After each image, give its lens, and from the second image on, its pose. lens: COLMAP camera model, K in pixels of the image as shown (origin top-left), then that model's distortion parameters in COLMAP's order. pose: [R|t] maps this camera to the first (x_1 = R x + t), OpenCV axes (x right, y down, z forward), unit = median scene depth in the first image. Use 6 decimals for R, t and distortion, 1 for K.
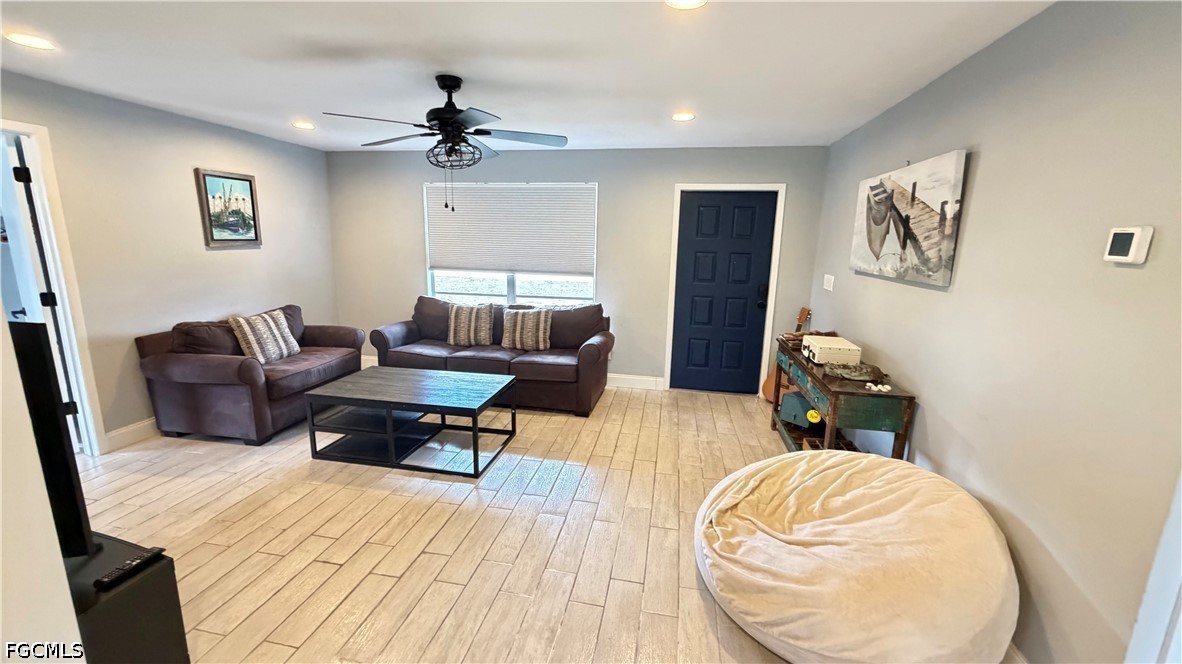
lens RADIAL K [[470.2, 0, 586.7], [0, 470.2, 333.7], [0, 0, 1]] dist [0.000427, 0.000618]
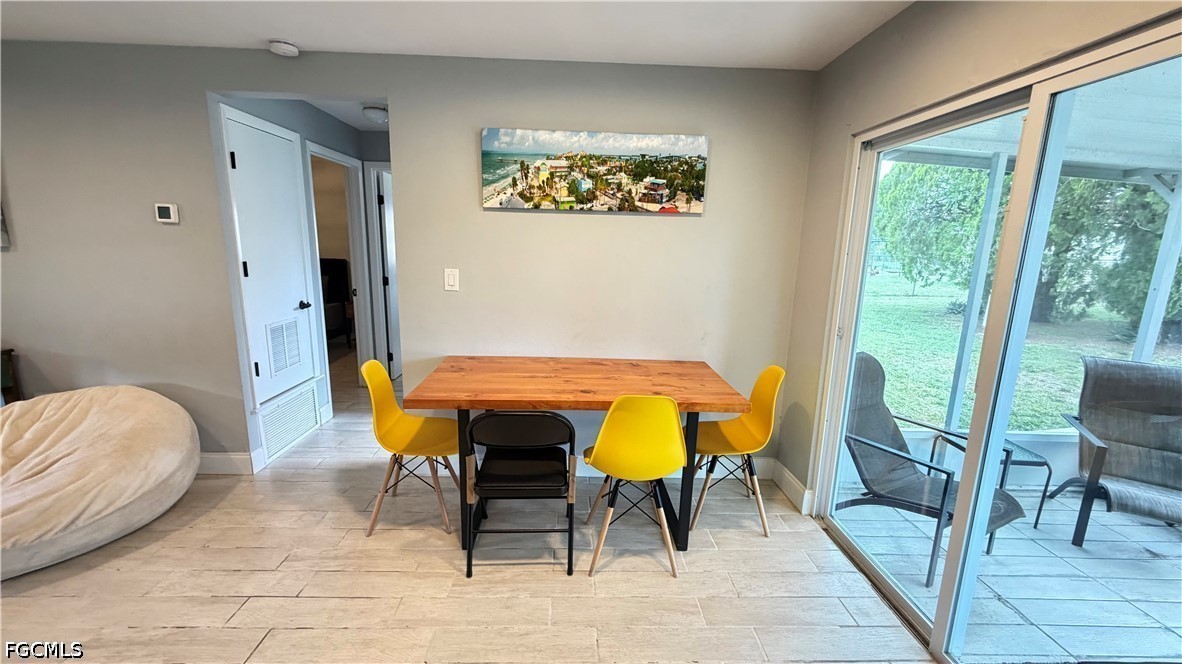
lens RADIAL K [[470.2, 0, 587.7], [0, 470.2, 334.4], [0, 0, 1]] dist [0.000427, 0.000618]
pose [[-0.219055, -0.215043, 0.951720, -0.482602], [0.166357, 0.952897, 0.253599, 0.033945], [-0.961426, 0.213877, -0.172963, -0.088615]]
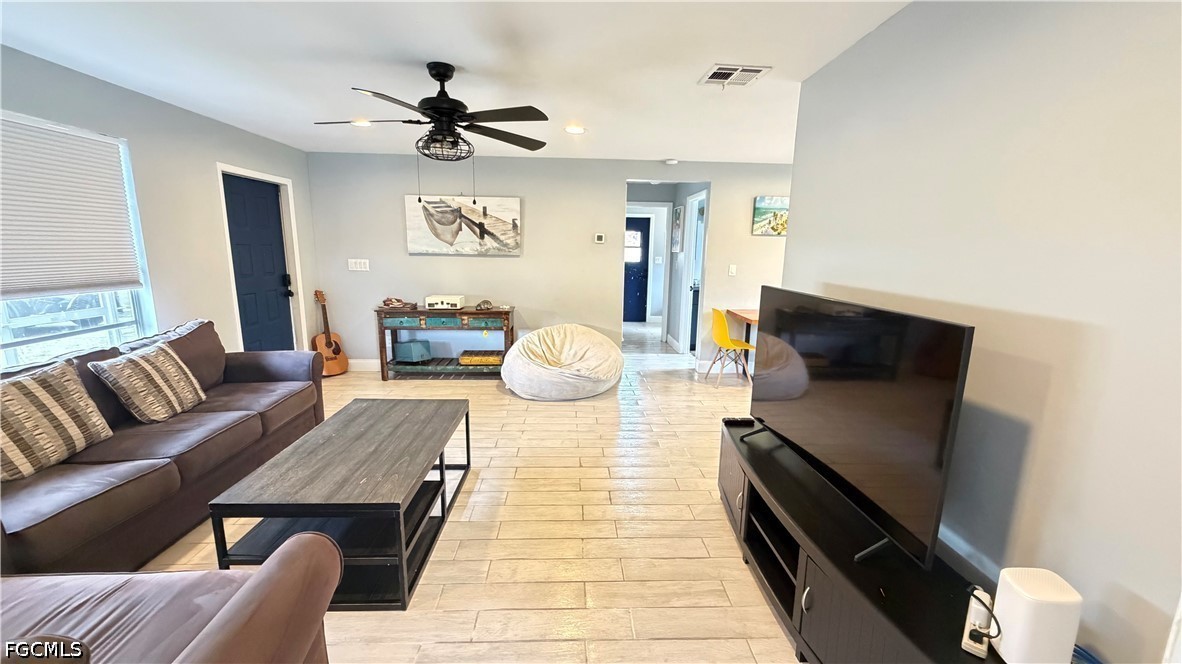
lens RADIAL K [[470.2, 0, 589.2], [0, 470.2, 334.9], [0, 0, 1]] dist [0.000427, 0.000618]
pose [[-0.225669, -0.206663, 0.952032, -1.124334], [0.171875, 0.953465, 0.247716, -0.168059], [-0.958923, 0.219532, -0.179647, 0.812791]]
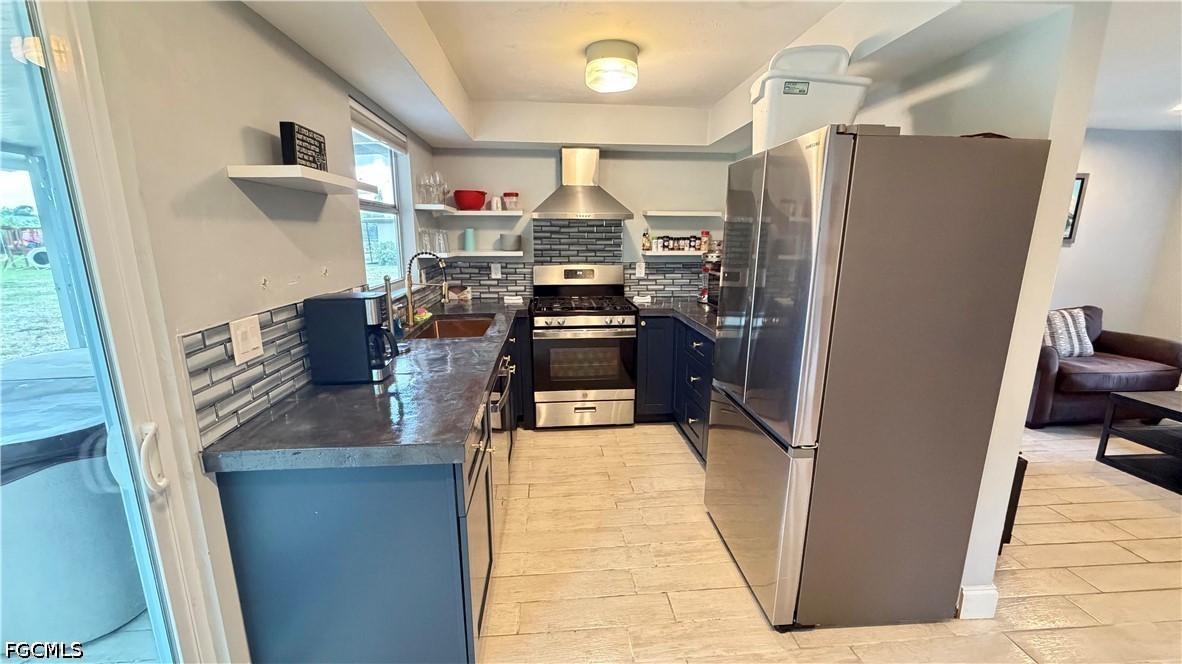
lens RADIAL K [[470.2, 0, 589.6], [0, 470.2, 332.1], [0, 0, 1]] dist [0.000427, 0.000618]
pose [[0.274602, 0.178532, -0.944839, 0.000627], [-0.190935, 0.973170, 0.128393, 0.083338], [0.942411, 0.145146, 0.301322, -0.317196]]
